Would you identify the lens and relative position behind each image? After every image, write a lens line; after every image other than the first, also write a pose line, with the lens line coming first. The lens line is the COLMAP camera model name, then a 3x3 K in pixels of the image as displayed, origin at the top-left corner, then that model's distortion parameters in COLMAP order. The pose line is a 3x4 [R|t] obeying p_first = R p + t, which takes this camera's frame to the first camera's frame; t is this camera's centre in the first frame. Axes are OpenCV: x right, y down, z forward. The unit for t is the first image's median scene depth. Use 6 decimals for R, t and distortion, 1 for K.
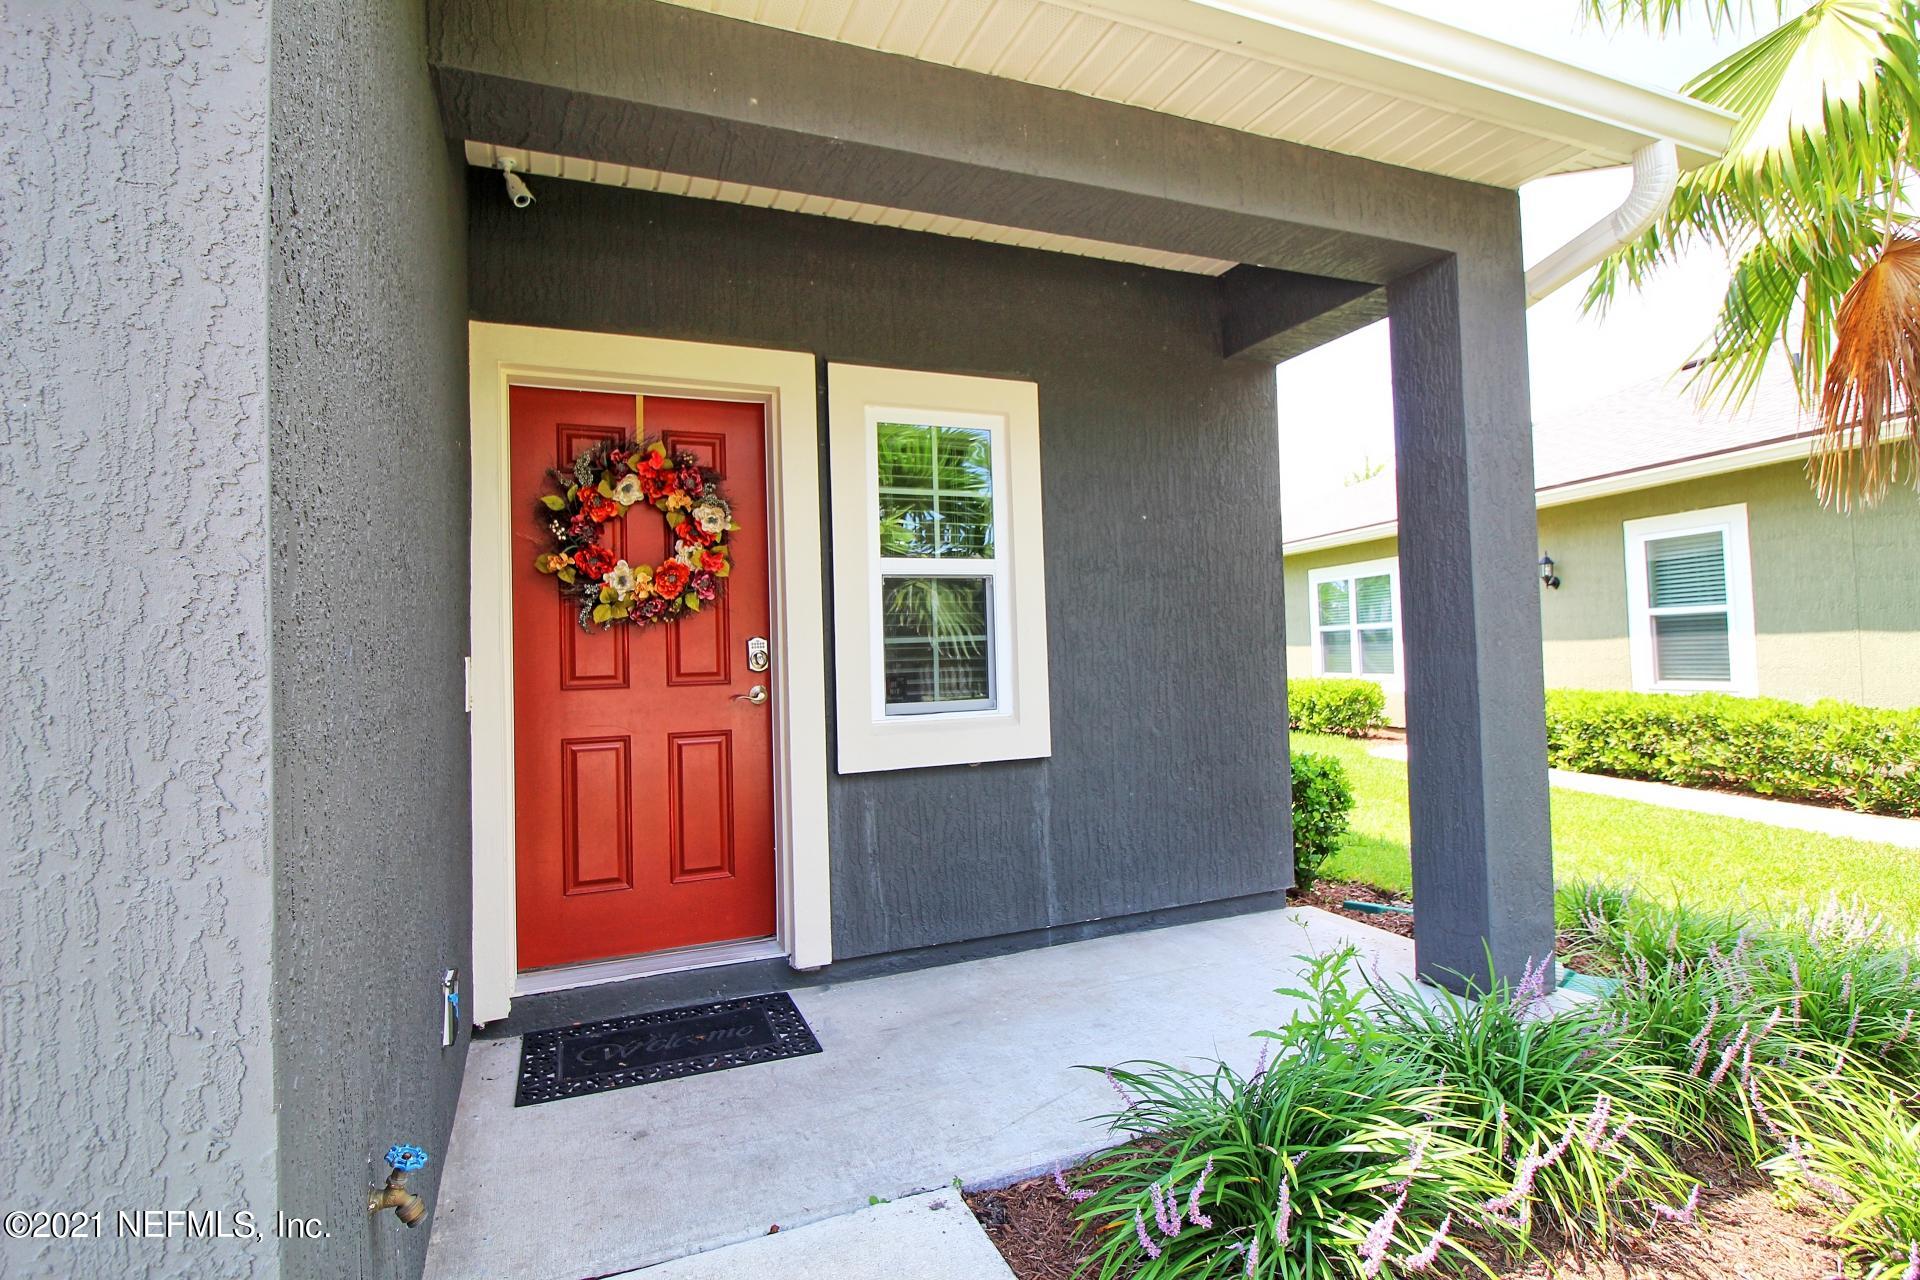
lens RADIAL K [[924.3, 0, 954.8], [0, 924.3, 631.9], [0, 0, 1]] dist [0.005315, 0.000296]
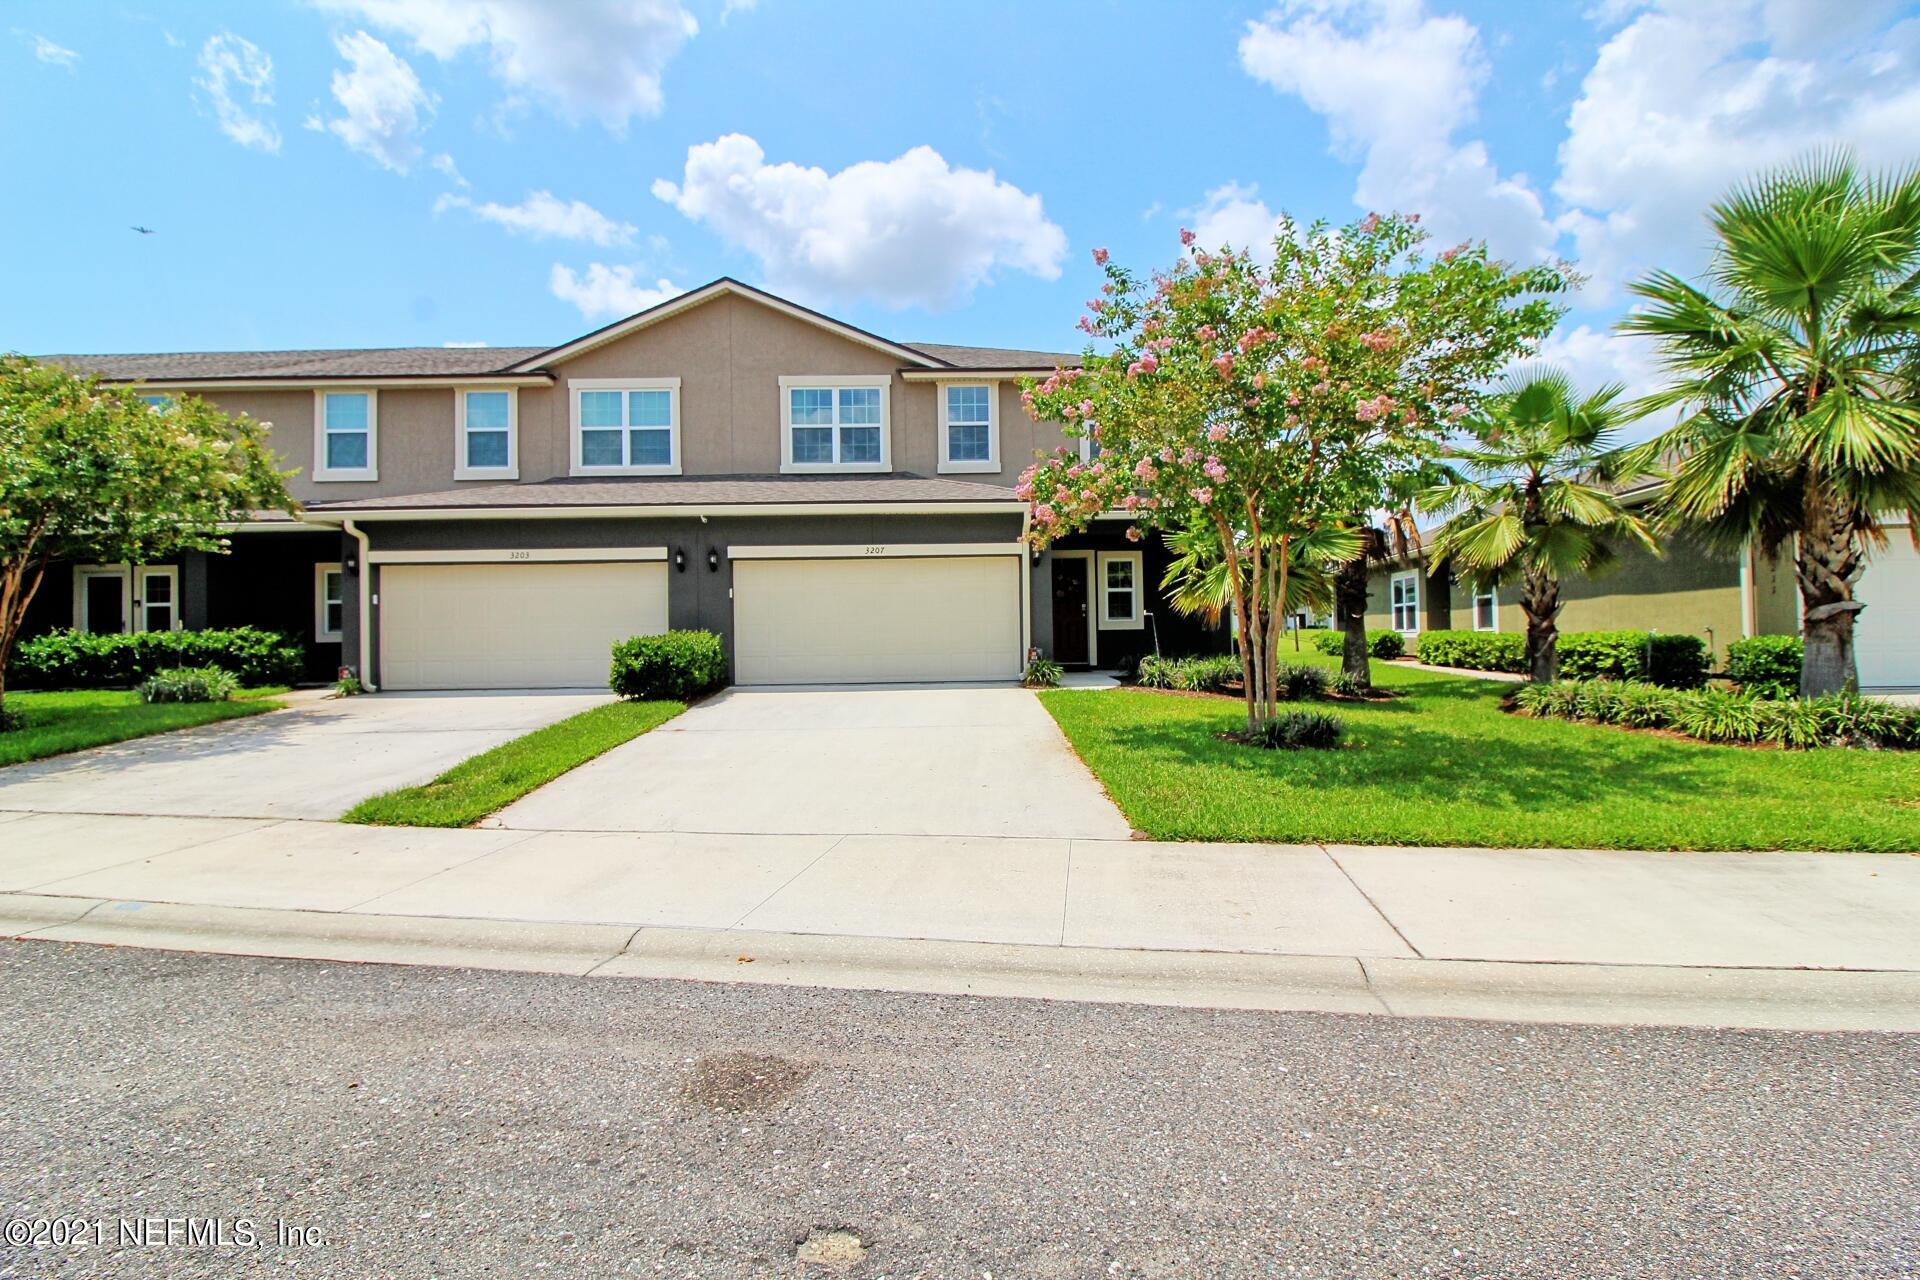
lens RADIAL K [[889.5, 0, 953.4], [0, 889.5, 621.8], [0, 0, 1]] dist [-0.011534, -0.000410]
pose [[0.926733, 0.008297, -0.375629, 0.932291], [-0.004743, 0.999935, 0.010386, 0.055073], [0.375691, -0.007843, 0.926712, -3.698607]]
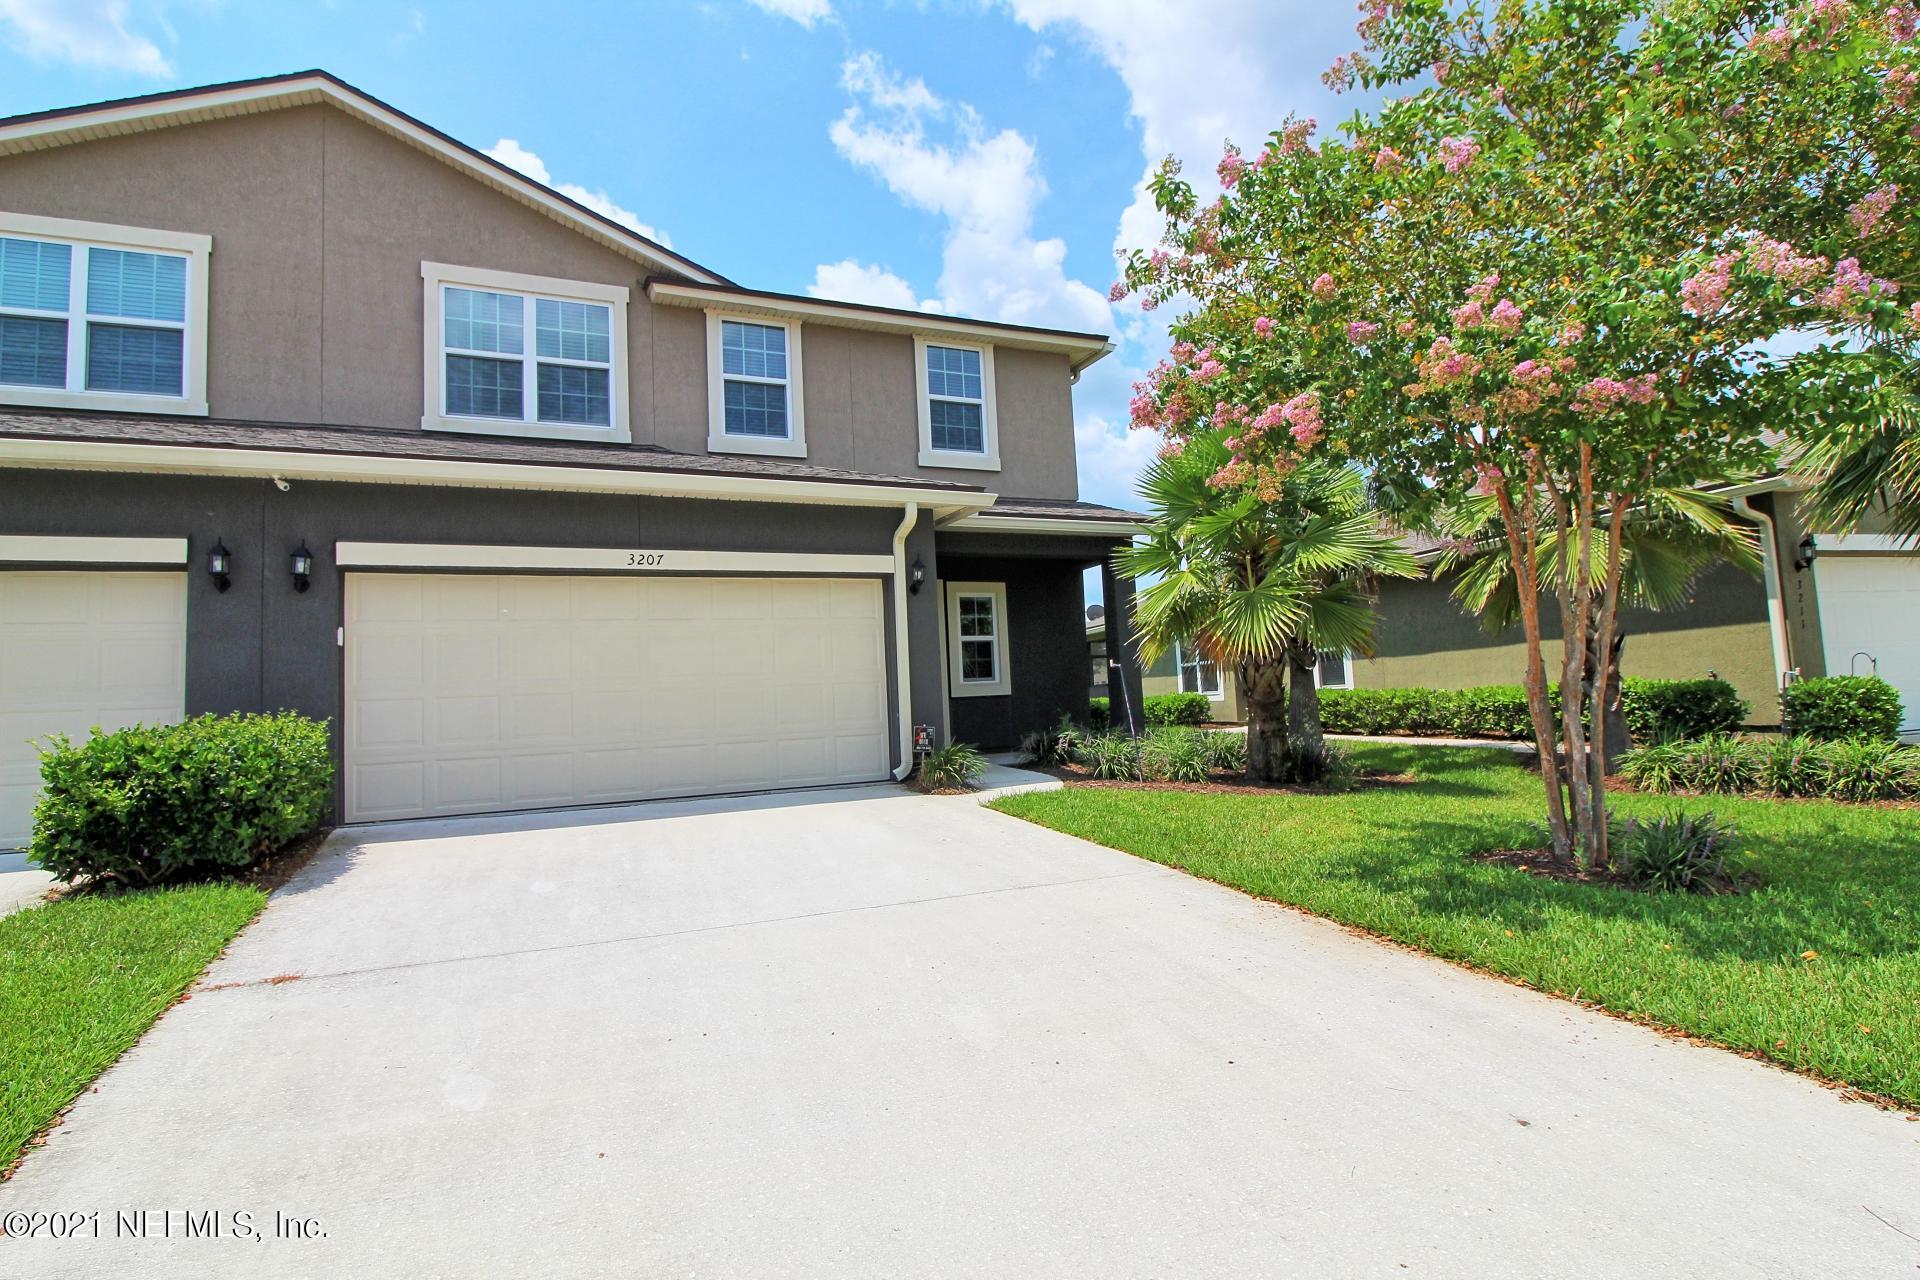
lens RADIAL K [[963.7, 0, 959.9], [0, 963.7, 632.4], [0, 0, 1]] dist [-0.021827, -0.000257]
pose [[0.999073, -0.013837, 0.040769, -0.225172], [0.016146, 0.998252, -0.056846, 0.107934], [-0.039911, 0.057451, 0.997550, -2.525859]]
